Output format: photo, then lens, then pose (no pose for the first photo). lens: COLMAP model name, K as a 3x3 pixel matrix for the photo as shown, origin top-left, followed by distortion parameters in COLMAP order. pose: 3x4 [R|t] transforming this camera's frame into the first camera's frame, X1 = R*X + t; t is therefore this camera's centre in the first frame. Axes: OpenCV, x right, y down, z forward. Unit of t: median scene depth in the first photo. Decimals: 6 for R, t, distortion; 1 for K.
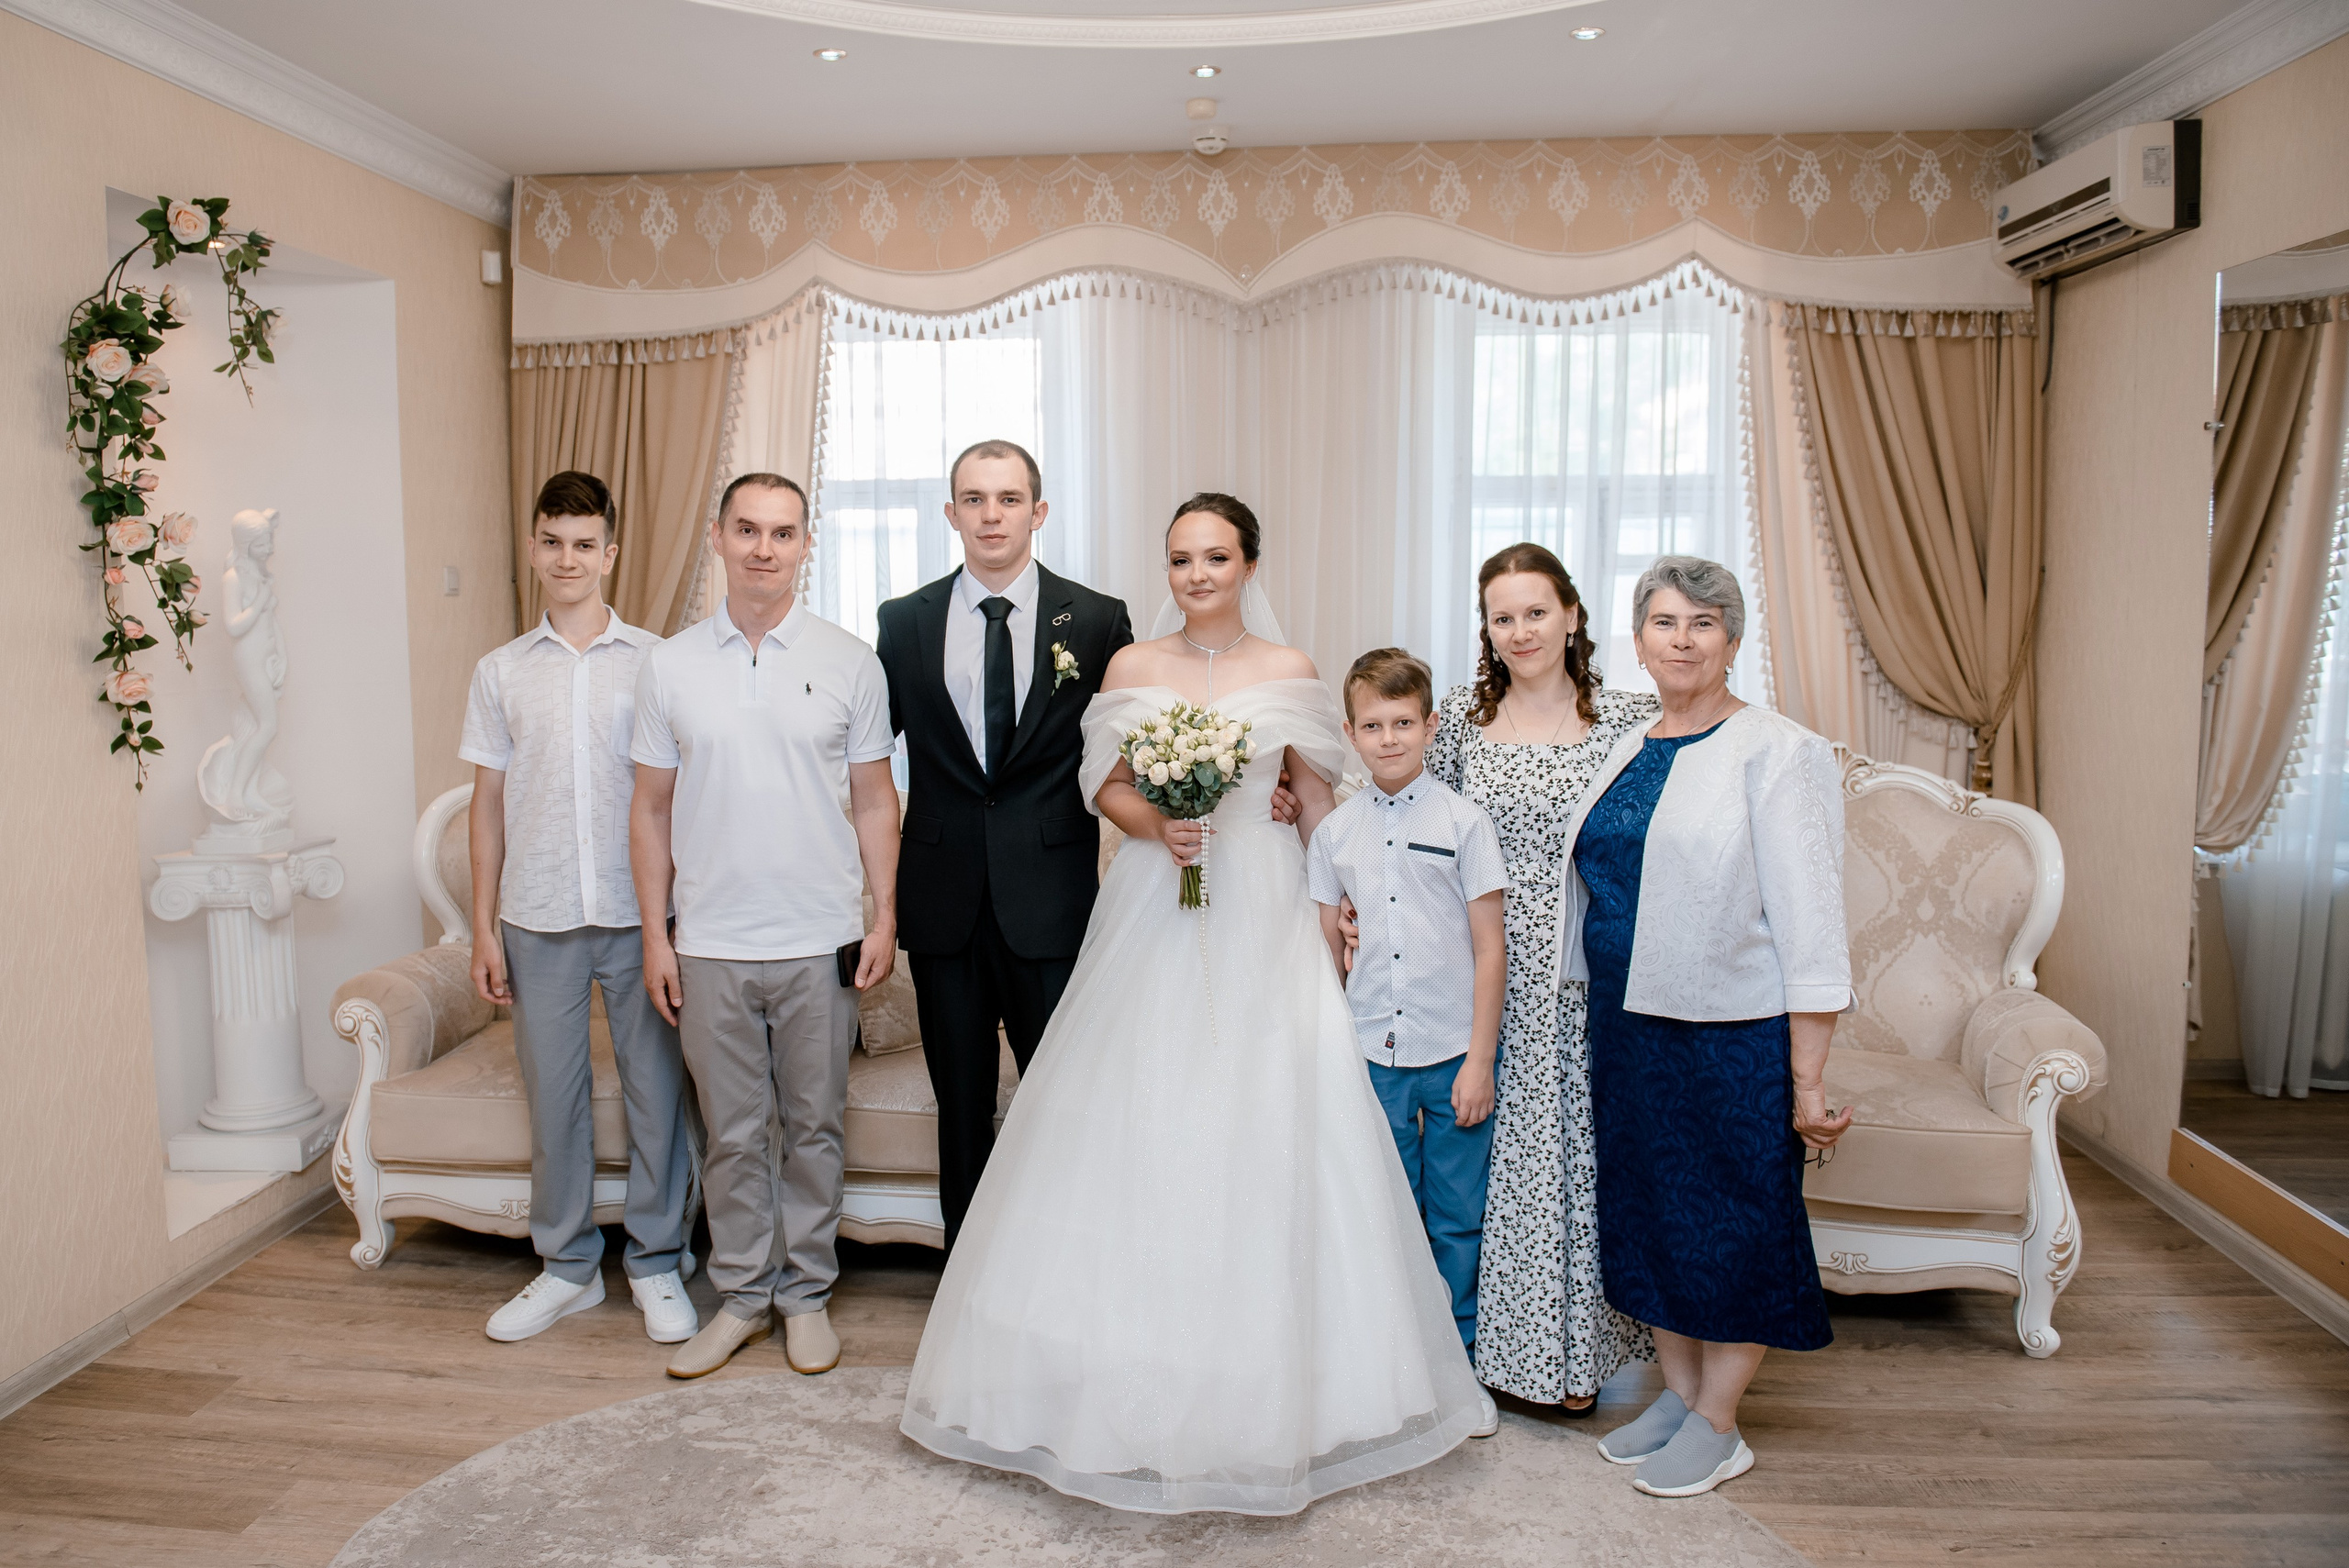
lens RADIAL K [[1719.0, 0, 1091.1], [0, 1719.0, 749.8], [0, 0, 1]] dist [-0.053914, -0.001717]
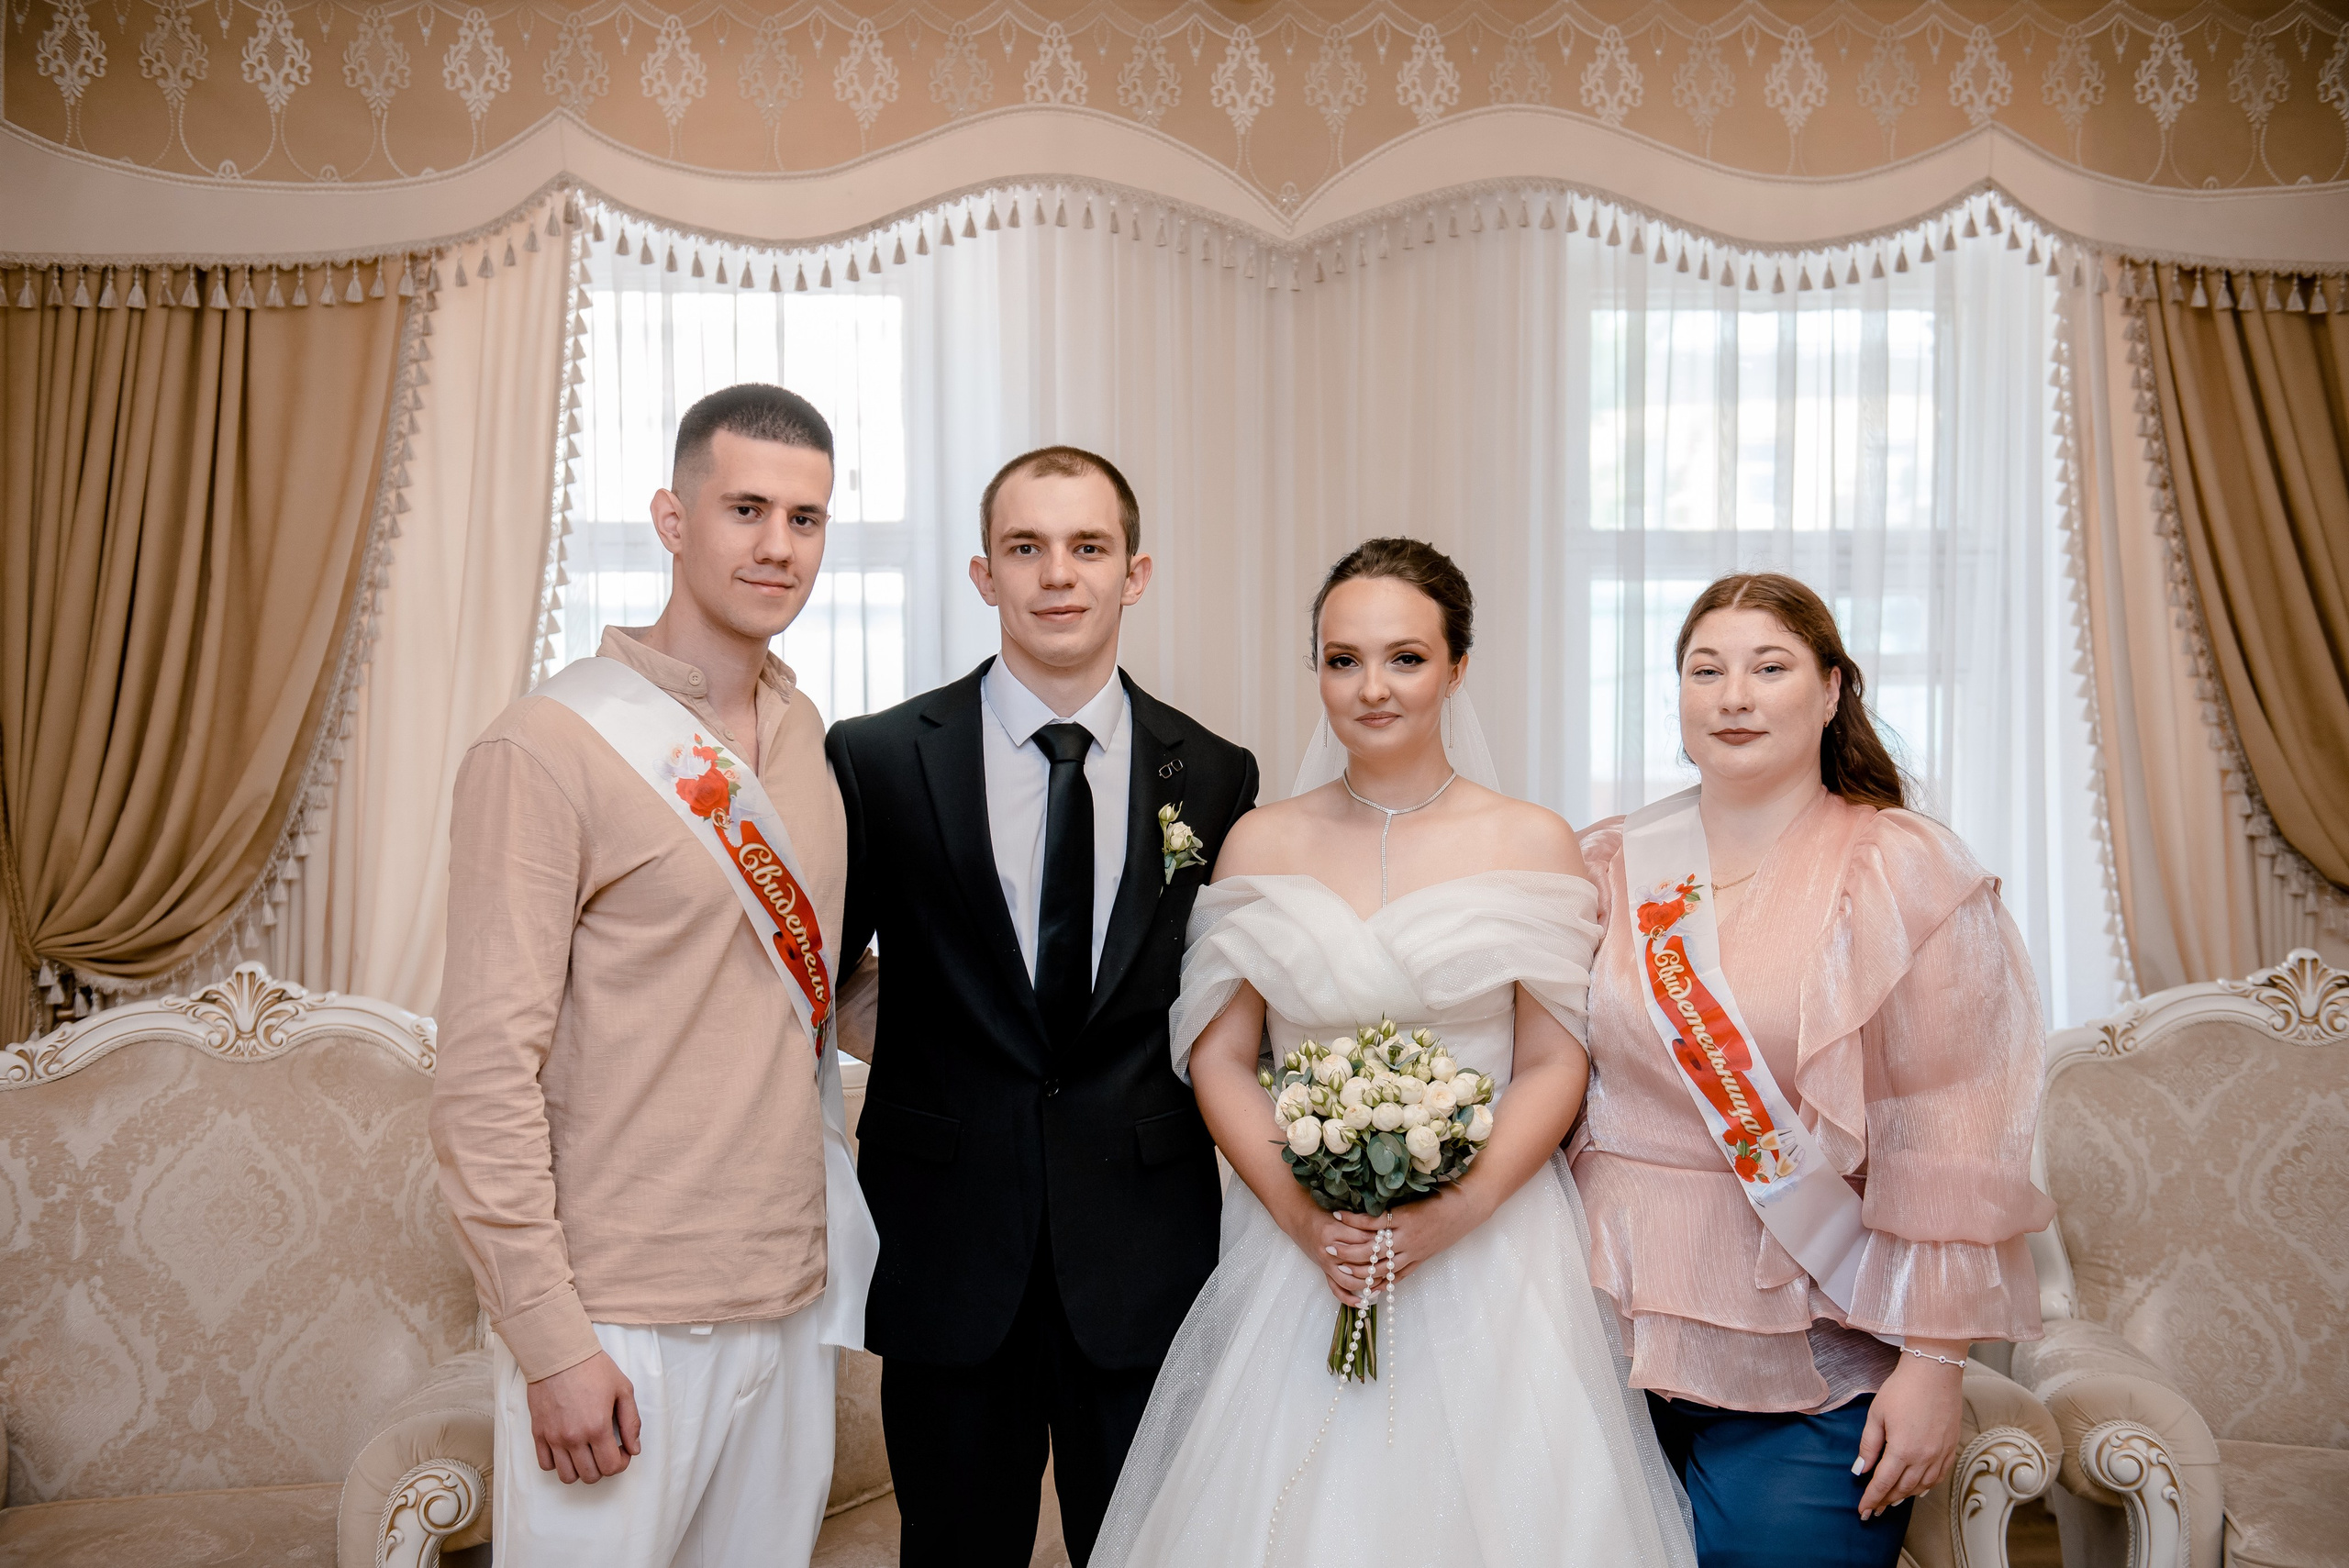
lens RADIAL K [[2644.0, 0, 1163.2], [0, 2644.0, 790.0], [0, 0, 1]] dist [0.070948, 0.008951]
pose [[0.984355, -0.002948, 0.176170, -0.128929], [0.014043, 0.997992, -0.061762, -0.006992], [-0.175635, 0.063270, 0.982420, 0.087020]]
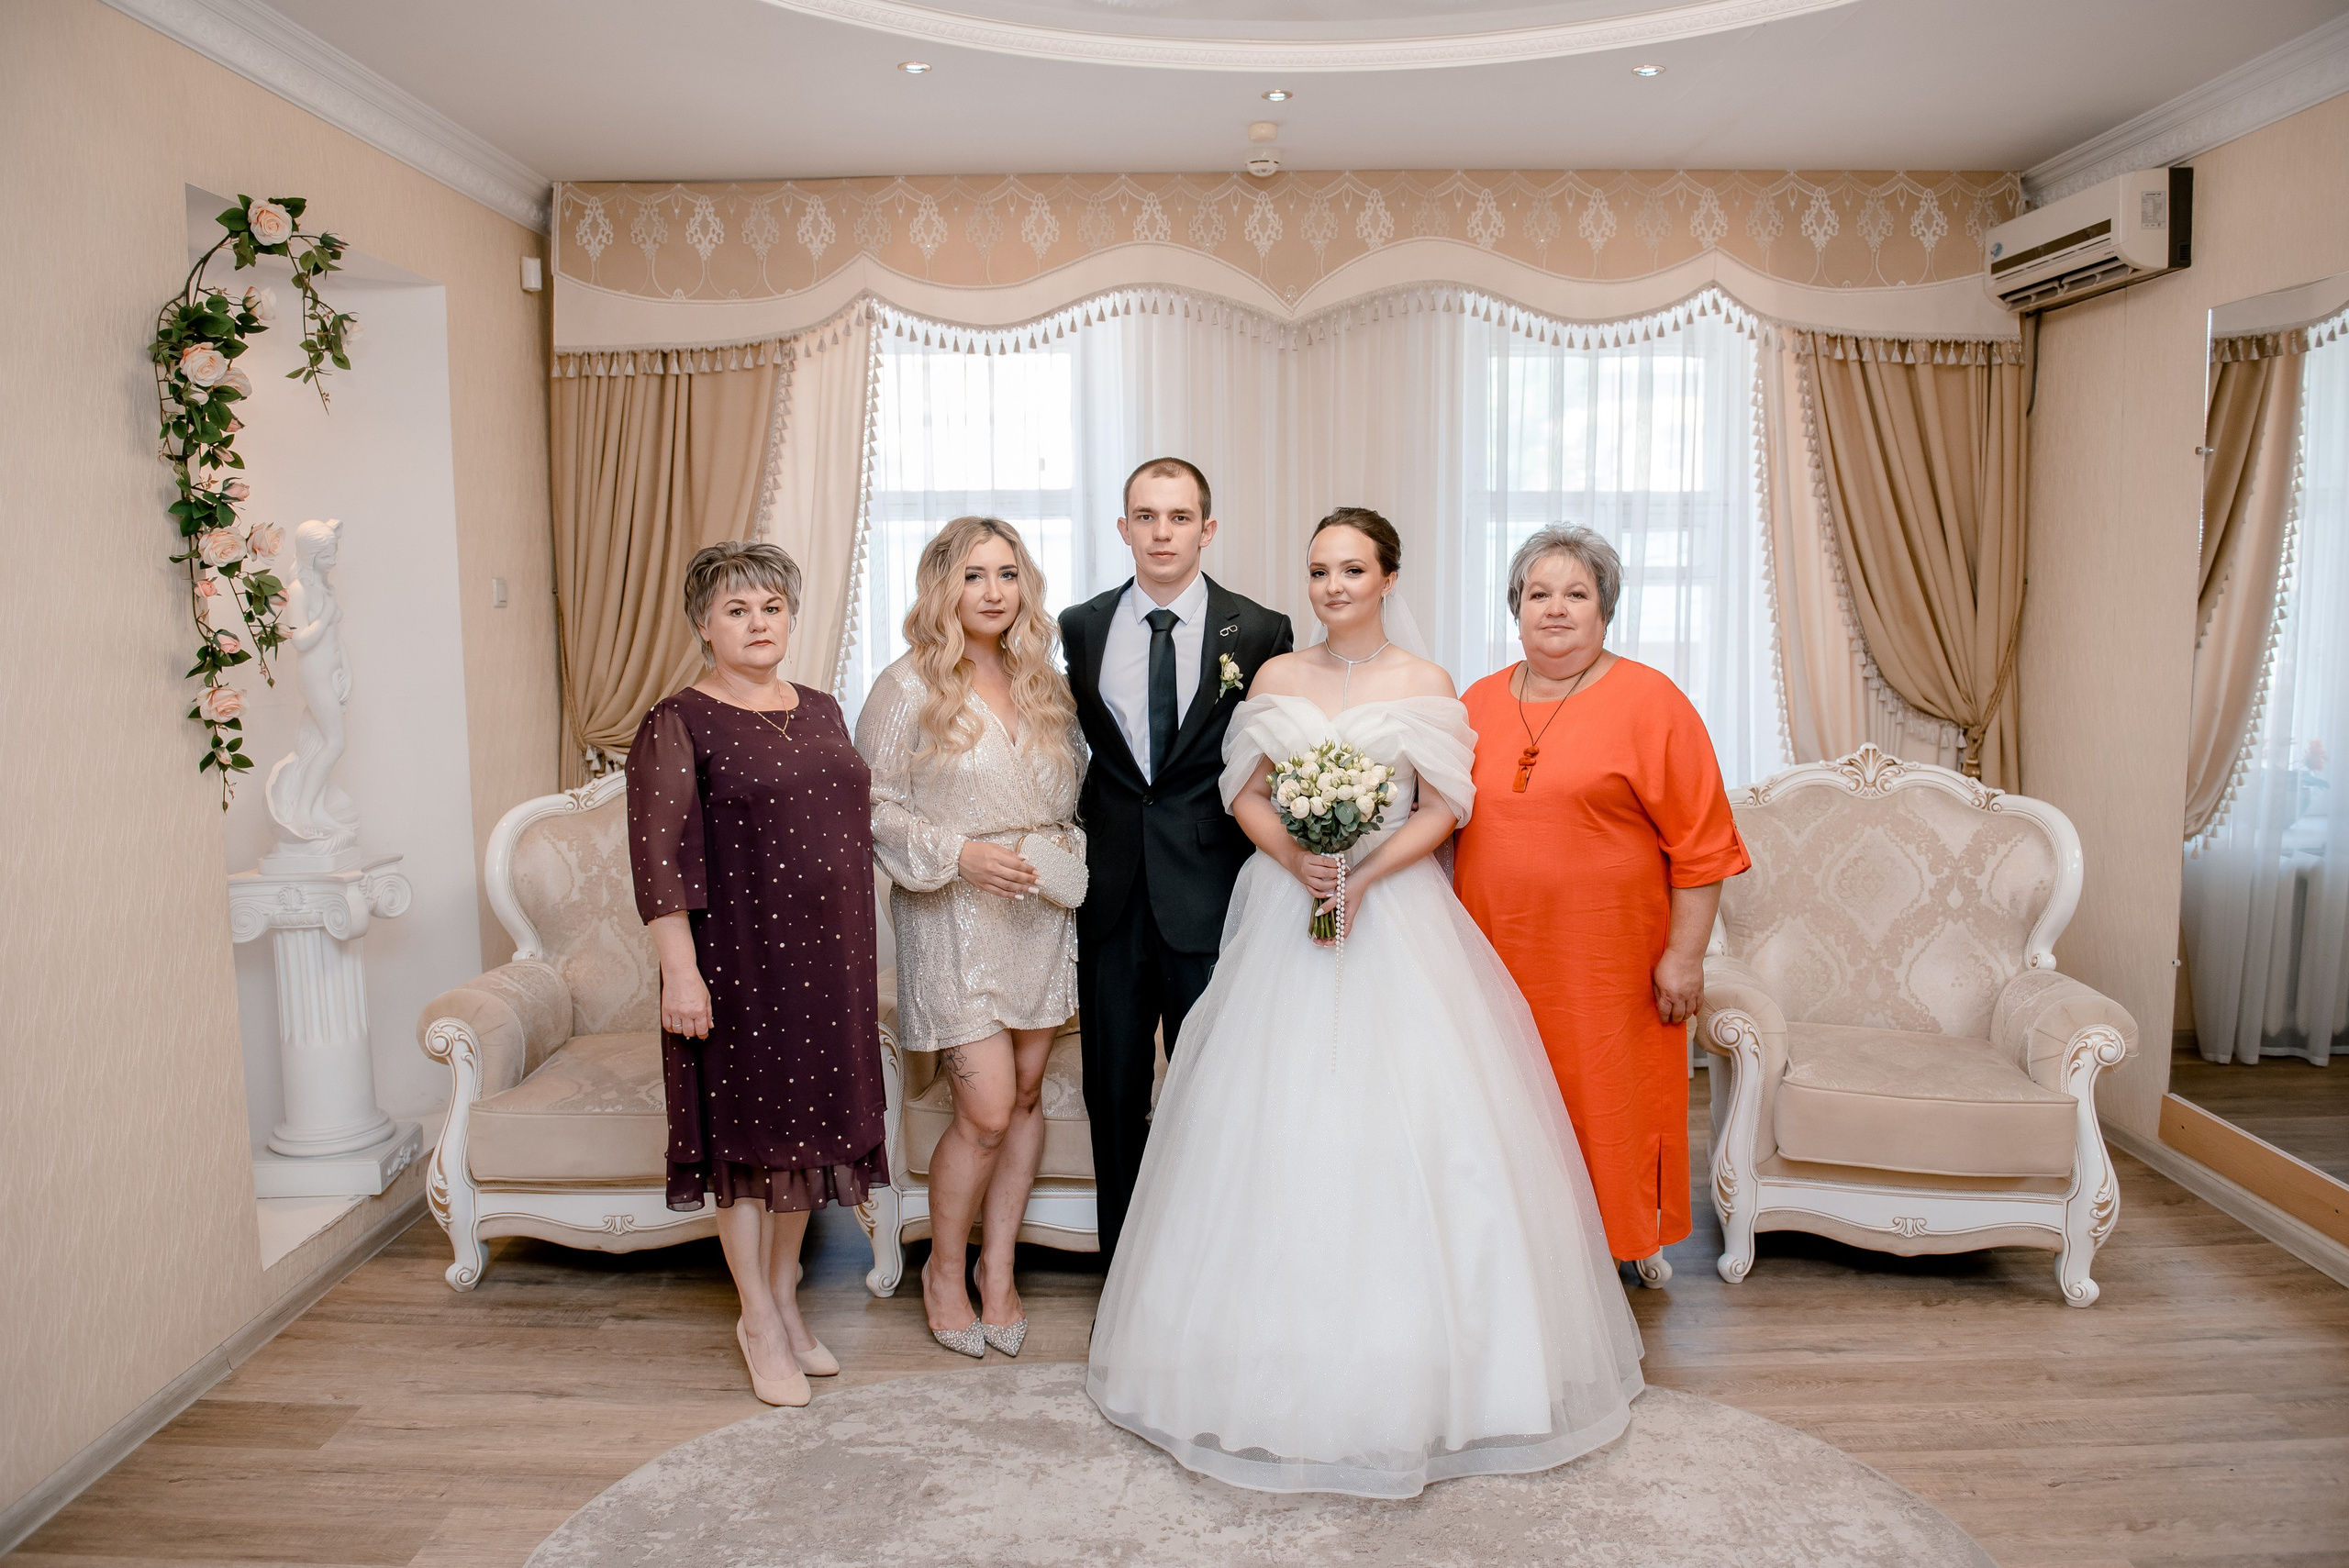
lens RADIAL K [[1669.7, 0, 1171.4], [0, 1669.7, 783.0], [0, 0, 1]] dist [-0.054820, -0.000239]
pose [[0.994784, -0.011637, 0.101334, -0.090335], [0.009852, 0.999788, 0.018102, -0.002420], [-0.101523, -0.017010, 0.994688, 0.007032]]
